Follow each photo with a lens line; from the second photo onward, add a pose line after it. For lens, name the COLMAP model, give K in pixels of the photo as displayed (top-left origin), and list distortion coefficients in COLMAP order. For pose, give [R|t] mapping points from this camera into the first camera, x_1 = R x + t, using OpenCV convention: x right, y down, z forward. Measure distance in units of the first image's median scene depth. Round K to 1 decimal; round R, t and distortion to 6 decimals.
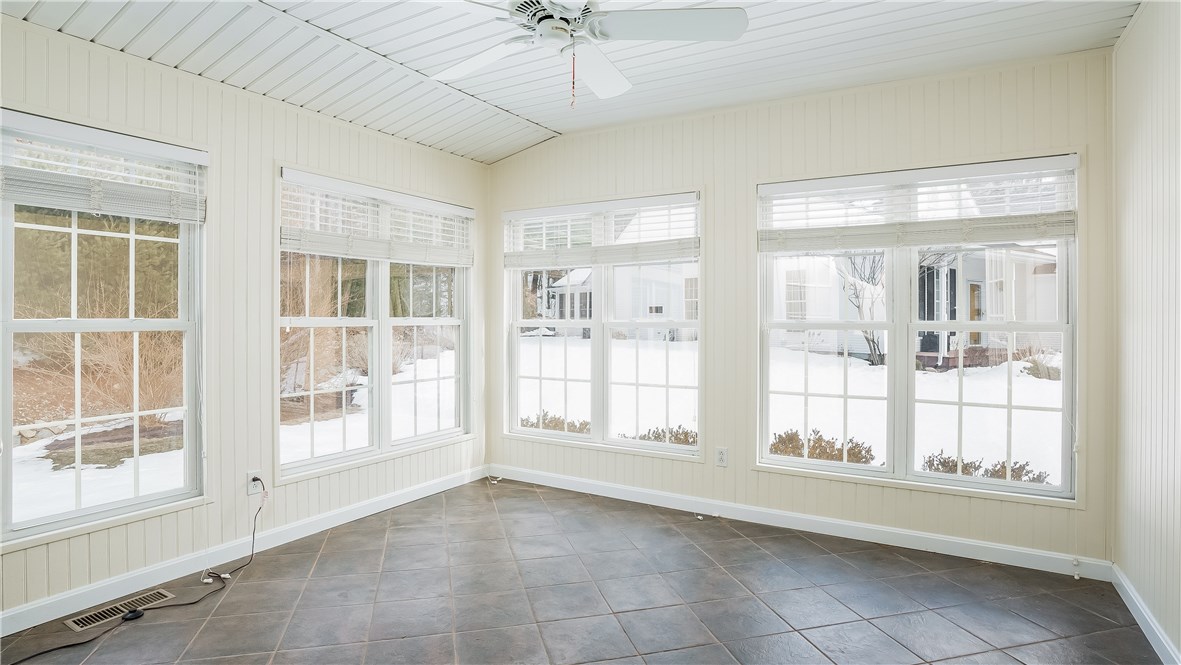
lens RADIAL K [[605.4, 0, 588.3], [0, 605.4, 325.6], [0, 0, 1]] dist [-0.065413, 0.029213]
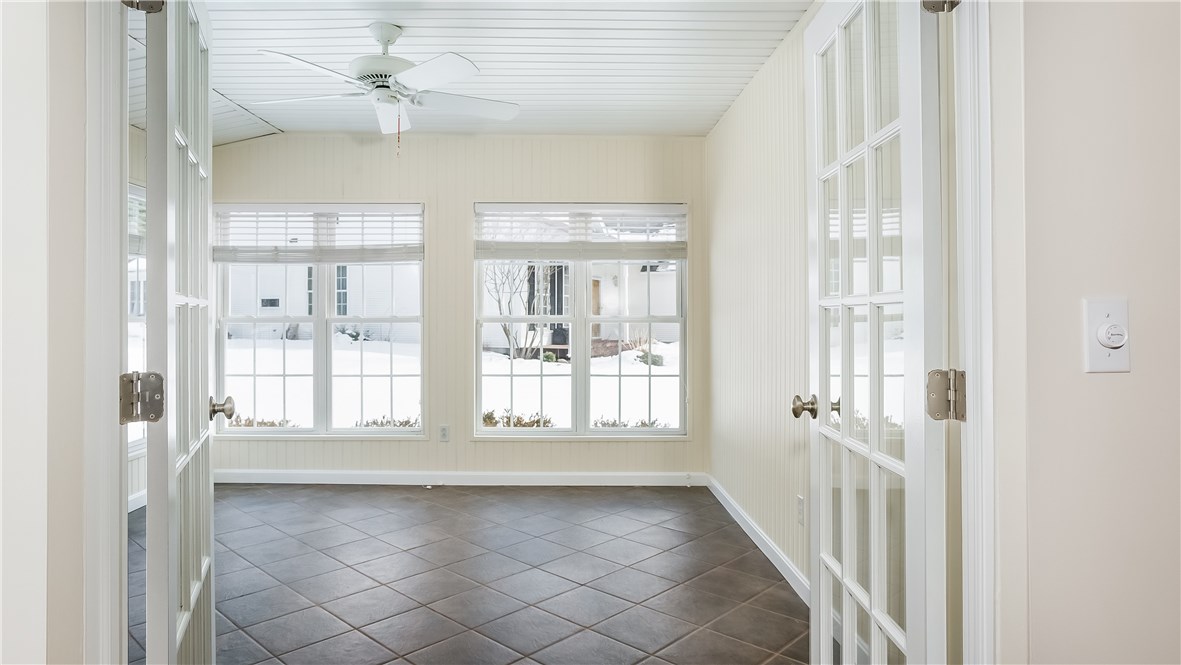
lens RADIAL K [[686.0, 0, 590.5], [0, 686.0, 332.5], [0, 0, 1]] dist [0.000689, 0.000091]
pose [[0.836862, -0.016961, 0.547151, -0.265185], [0.007667, 0.999785, 0.019265, -0.000385], [-0.547360, -0.011927, 0.836812, -0.264755]]
